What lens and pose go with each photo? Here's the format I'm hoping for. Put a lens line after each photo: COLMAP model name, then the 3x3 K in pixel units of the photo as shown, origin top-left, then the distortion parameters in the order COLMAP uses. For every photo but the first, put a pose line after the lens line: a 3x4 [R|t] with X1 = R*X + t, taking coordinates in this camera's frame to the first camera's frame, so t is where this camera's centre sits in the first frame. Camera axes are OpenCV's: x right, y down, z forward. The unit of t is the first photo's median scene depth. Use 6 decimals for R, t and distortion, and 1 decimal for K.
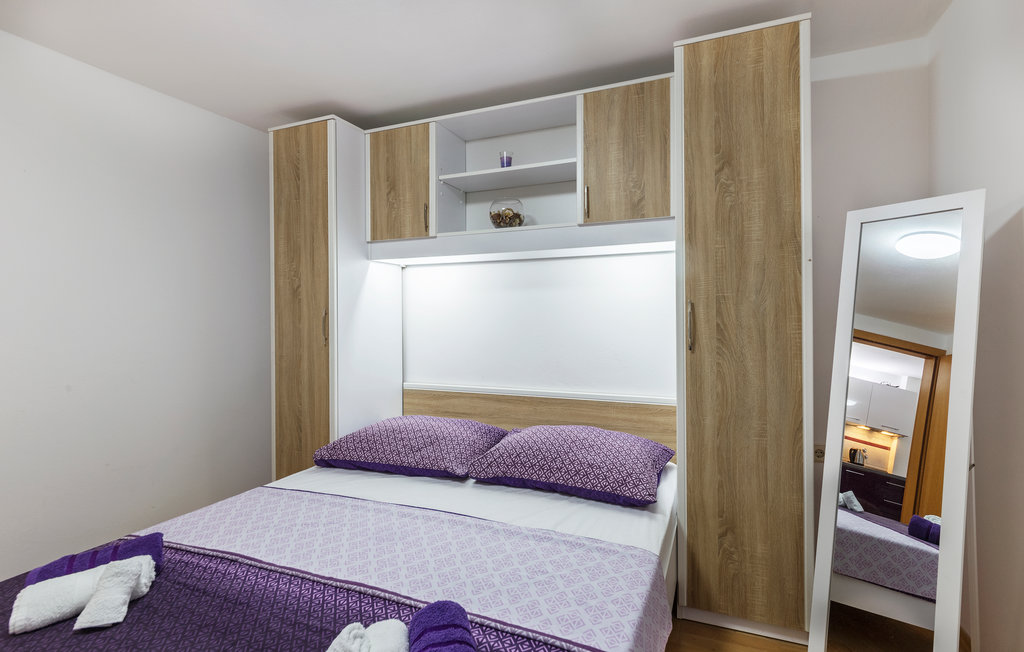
lens RADIAL K [[455.7, 0, 506.2], [0, 455.7, 317.8], [0, 0, 1]] dist [0.001329, -0.000211]
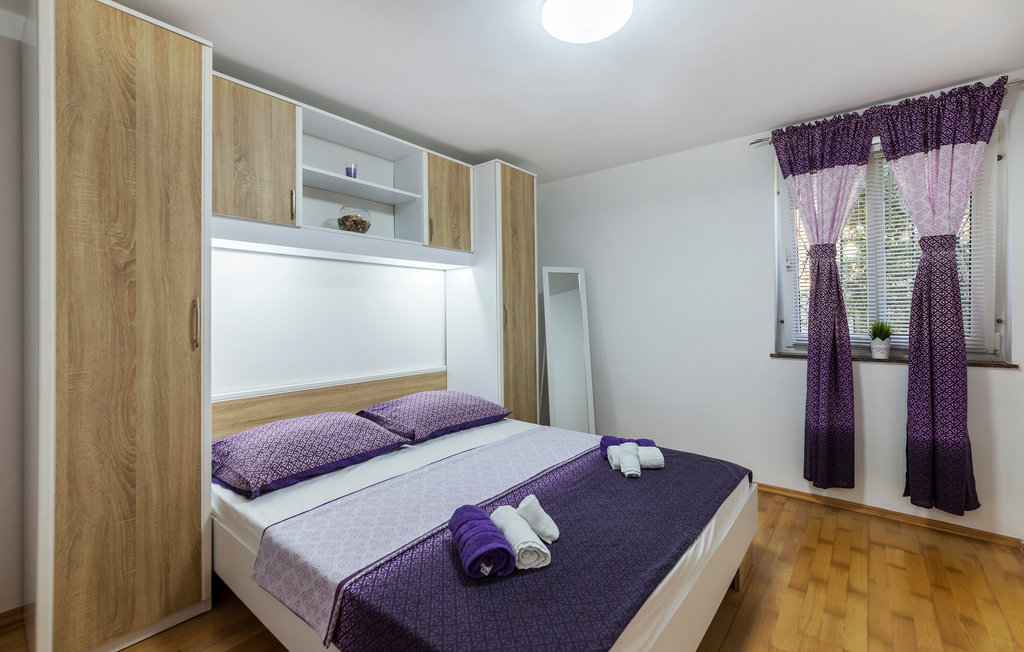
lens RADIAL K [[455.7, 0, 506.2], [0, 455.7, 317.8], [0, 0, 1]] dist [0.001329, -0.000211]
pose [[0.298142, -0.003288, 0.954516, -1.073988], [0.009518, 0.999955, 0.000472, 0.016832], [-0.954474, 0.008944, 0.298160, 0.353260]]
